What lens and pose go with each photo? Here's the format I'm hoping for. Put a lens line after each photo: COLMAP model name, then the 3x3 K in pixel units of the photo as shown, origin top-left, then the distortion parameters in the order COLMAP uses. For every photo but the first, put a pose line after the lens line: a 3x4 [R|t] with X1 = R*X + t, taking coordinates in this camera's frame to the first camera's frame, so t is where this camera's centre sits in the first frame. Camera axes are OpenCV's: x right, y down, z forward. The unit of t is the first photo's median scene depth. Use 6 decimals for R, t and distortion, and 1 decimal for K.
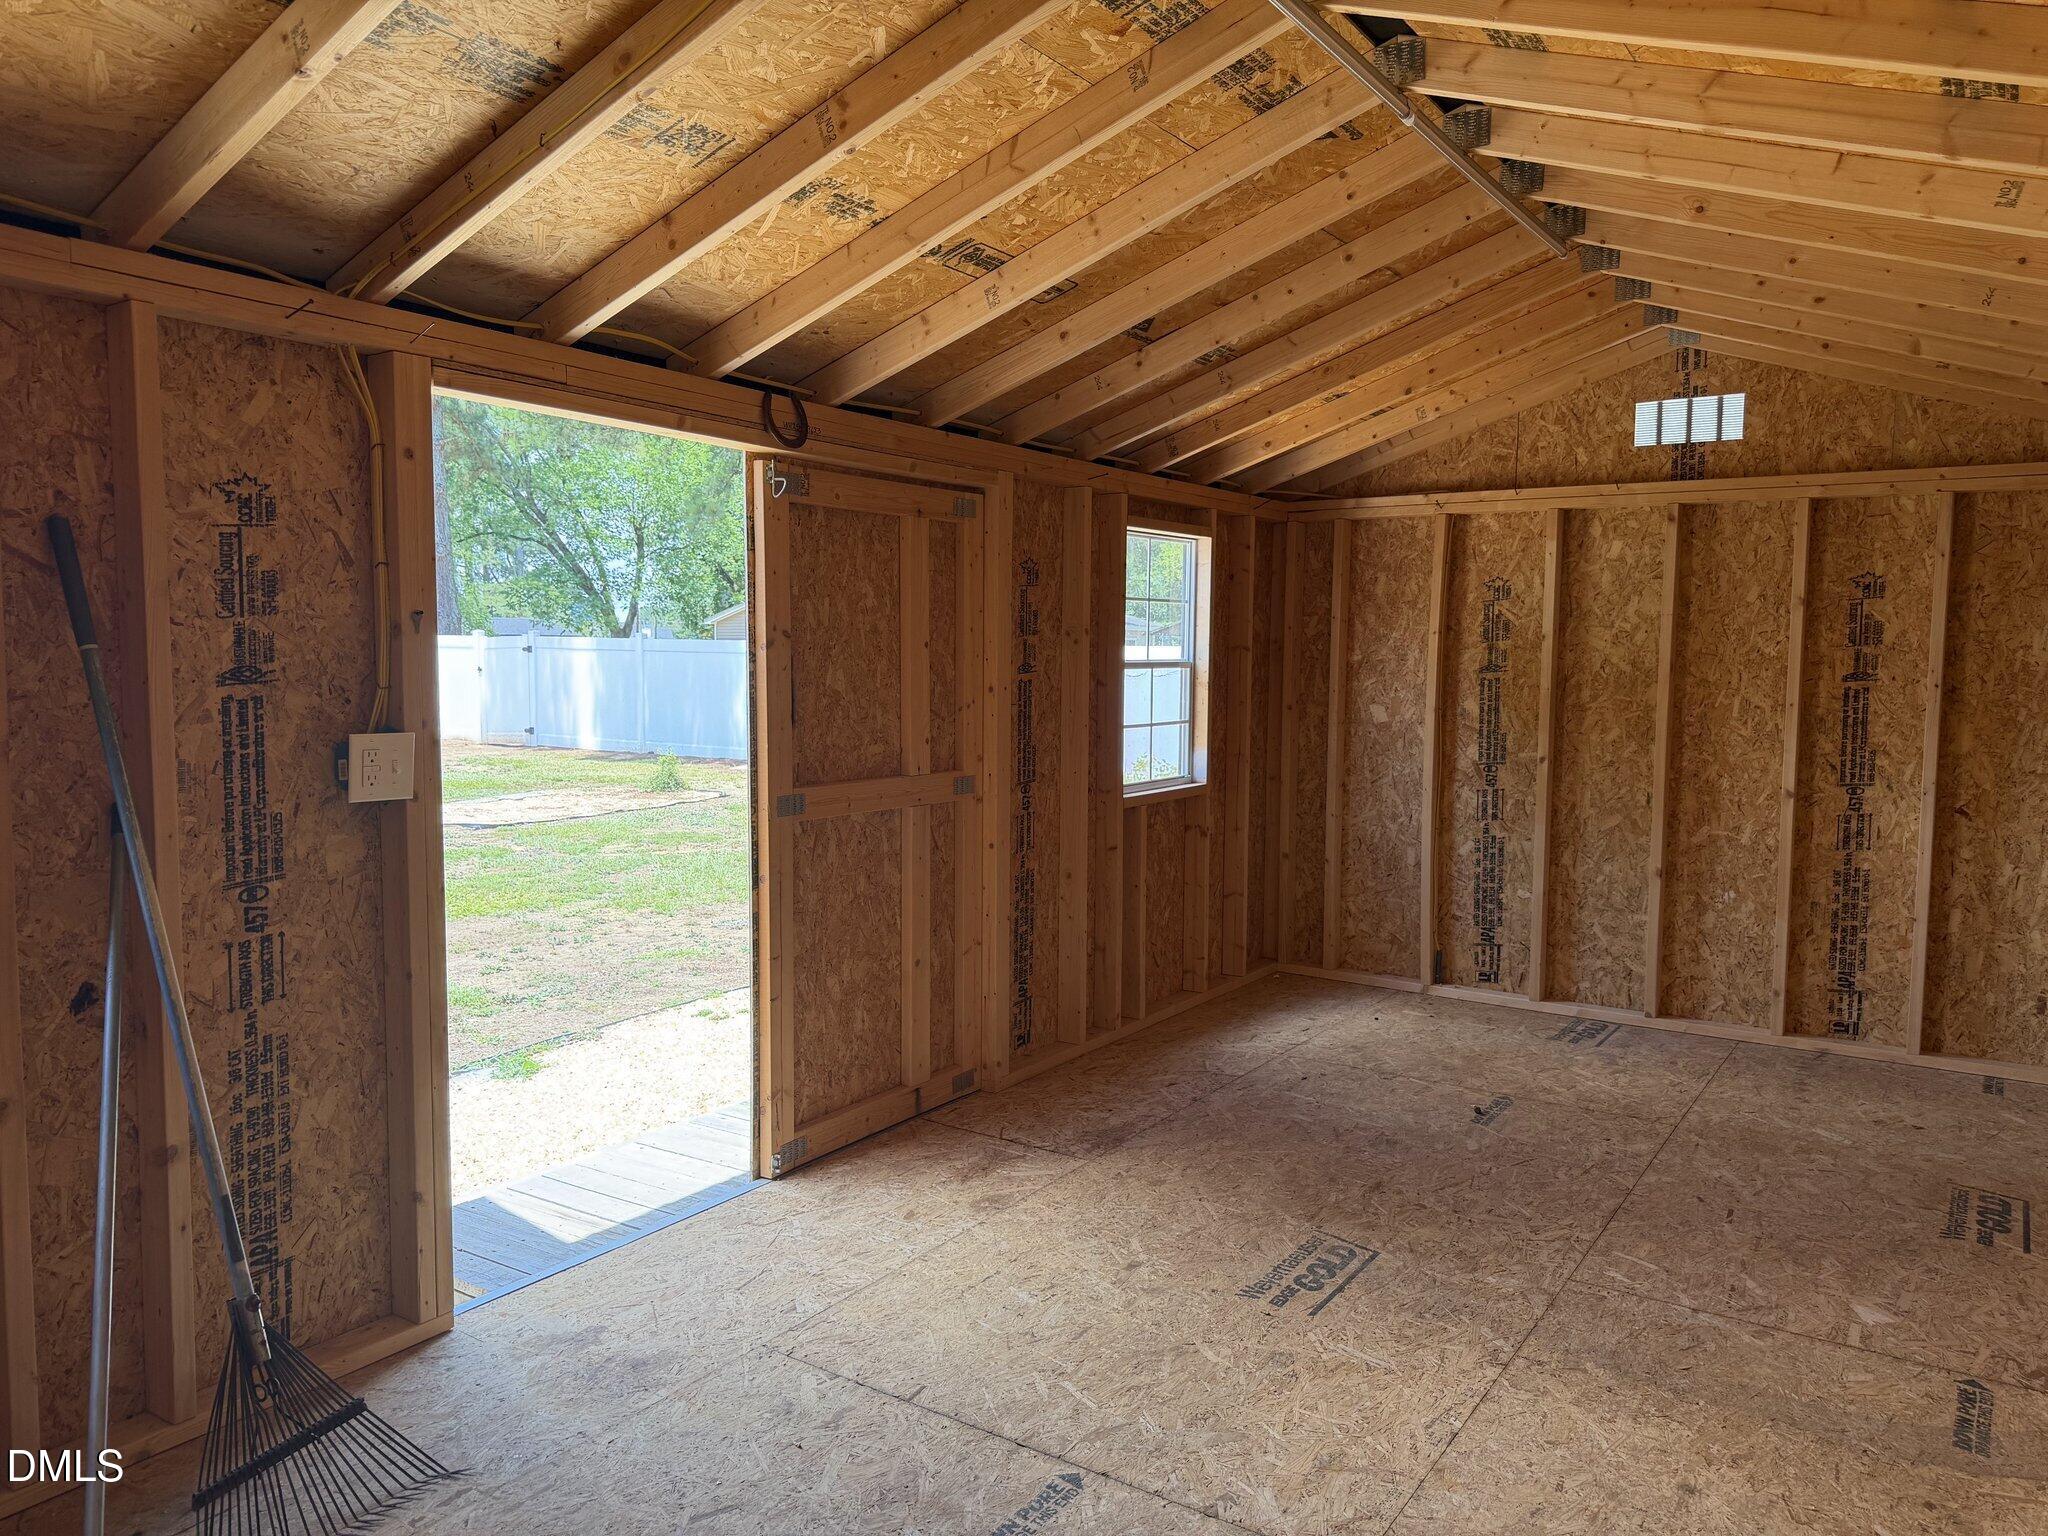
lens RADIAL K [[1460.2, 0, 1025.9], [0, 1460.2, 768.5], [0, 0, 1]] dist [0.006186, -0.002413]
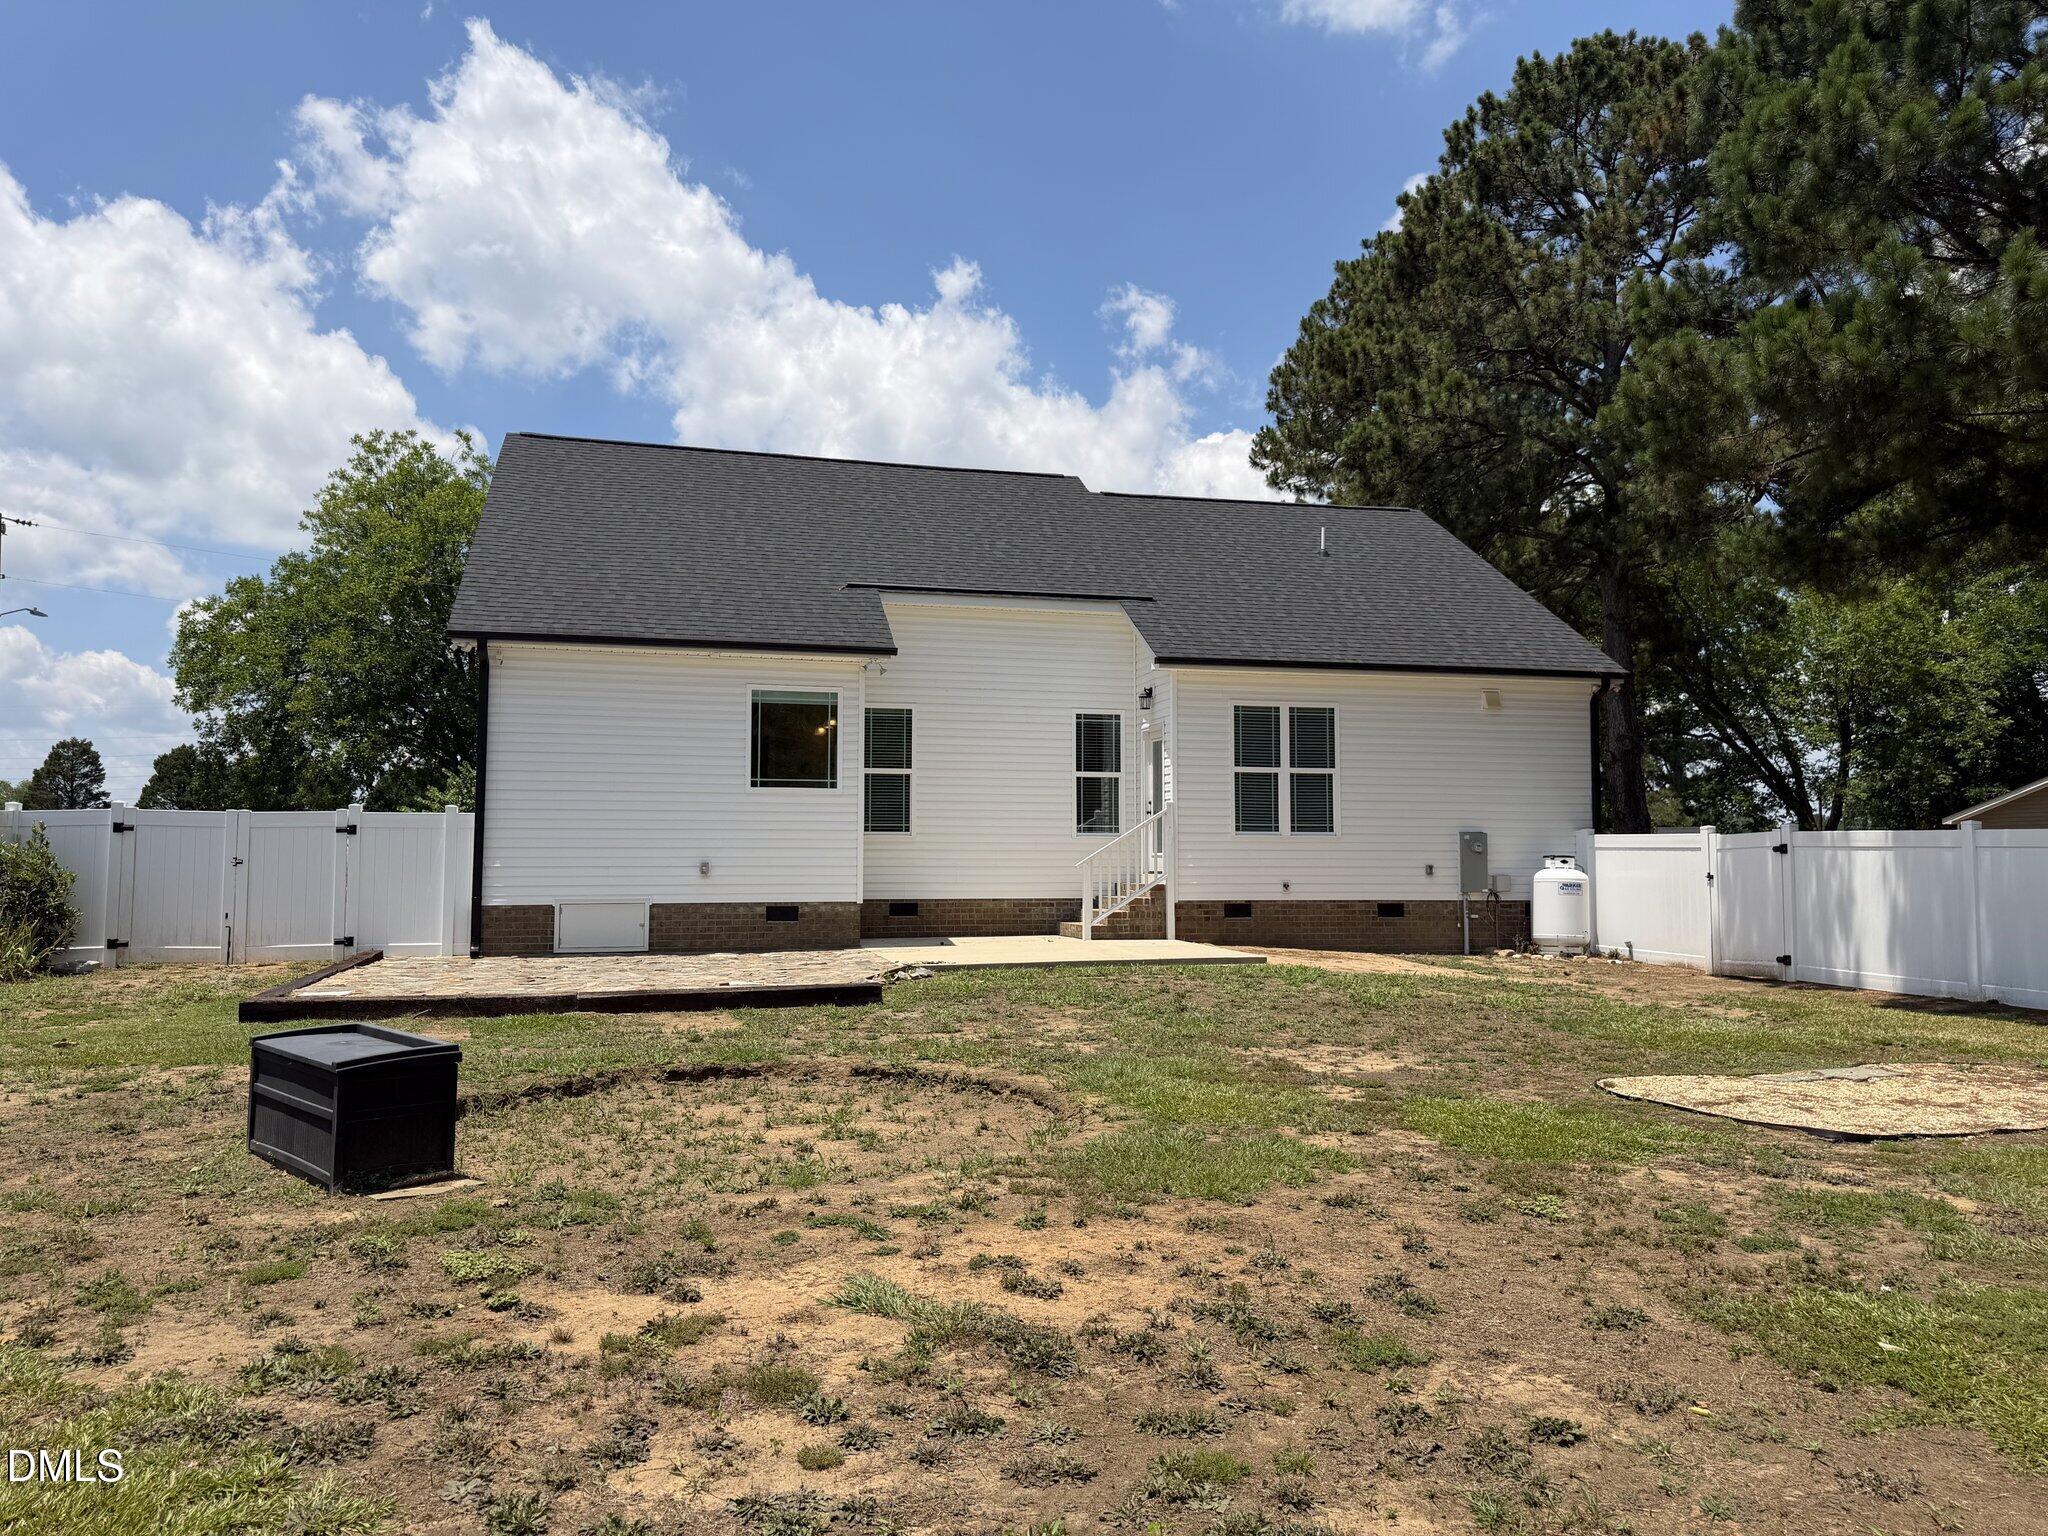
lens RADIAL K [[1460.2, 0, 1025.4], [0, 1460.2, 769.0], [0, 0, 1]] dist [0.006186, -0.002413]
pose [[0.739669, -0.057254, -0.670531, -0.123842], [-0.042583, 0.990396, -0.131540, -0.008281], [0.671622, 0.125849, 0.730127, 0.197209]]
